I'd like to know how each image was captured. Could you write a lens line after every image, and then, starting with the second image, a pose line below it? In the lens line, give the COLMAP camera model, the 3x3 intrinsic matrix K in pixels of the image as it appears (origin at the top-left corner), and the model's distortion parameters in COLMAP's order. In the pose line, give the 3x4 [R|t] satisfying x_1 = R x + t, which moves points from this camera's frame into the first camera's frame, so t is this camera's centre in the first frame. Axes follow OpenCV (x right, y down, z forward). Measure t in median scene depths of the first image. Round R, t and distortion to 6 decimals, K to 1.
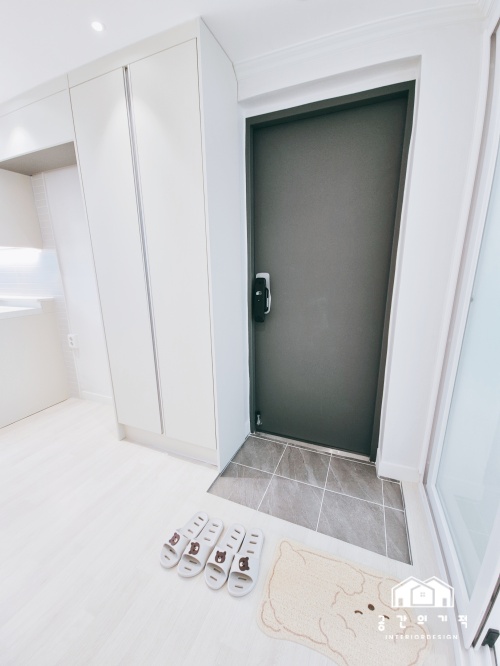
lens RADIAL K [[270.8, 0, 252.2], [0, 270.8, 335.1], [0, 0, 1]] dist [0.013851, -0.010212]
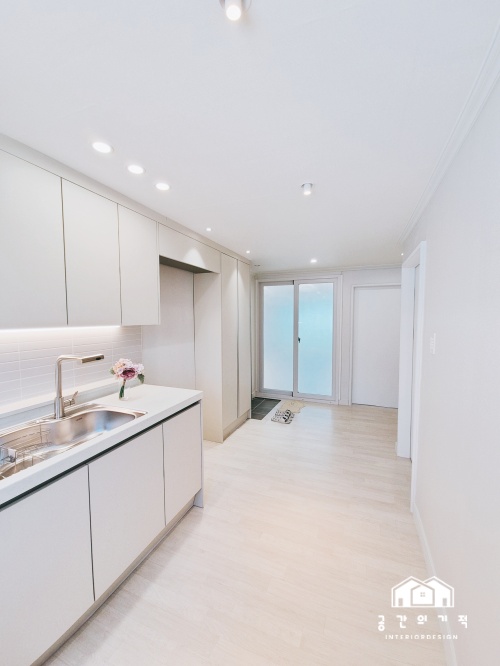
lens RADIAL K [[270.8, 0, 252.2], [0, 270.8, 335.1], [0, 0, 1]] dist [0.013851, -0.010212]
pose [[-0.011081, -0.048693, 0.998752, -2.482684], [0.242943, 0.968755, 0.049926, -0.313902], [-0.969977, 0.243193, 0.001095, 0.829135]]
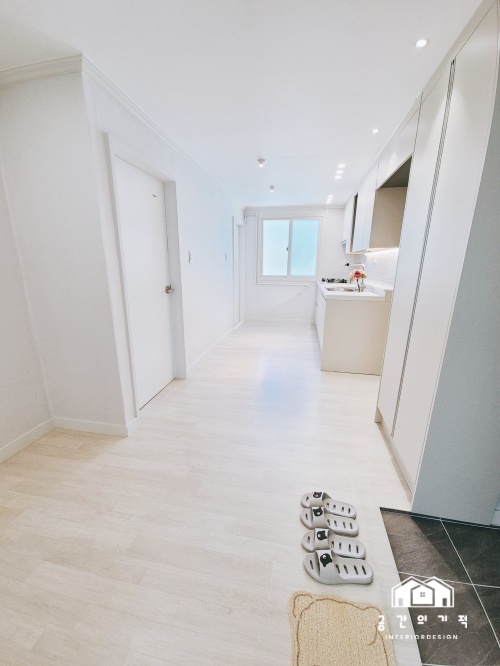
lens RADIAL K [[270.8, 0, 252.2], [0, 270.8, 335.1], [0, 0, 1]] dist [0.013851, -0.010212]
pose [[0.203556, 0.270133, -0.941060, 0.443071], [-0.243606, 0.944929, 0.218551, -0.084167], [0.948273, 0.184761, 0.258152, 0.207794]]
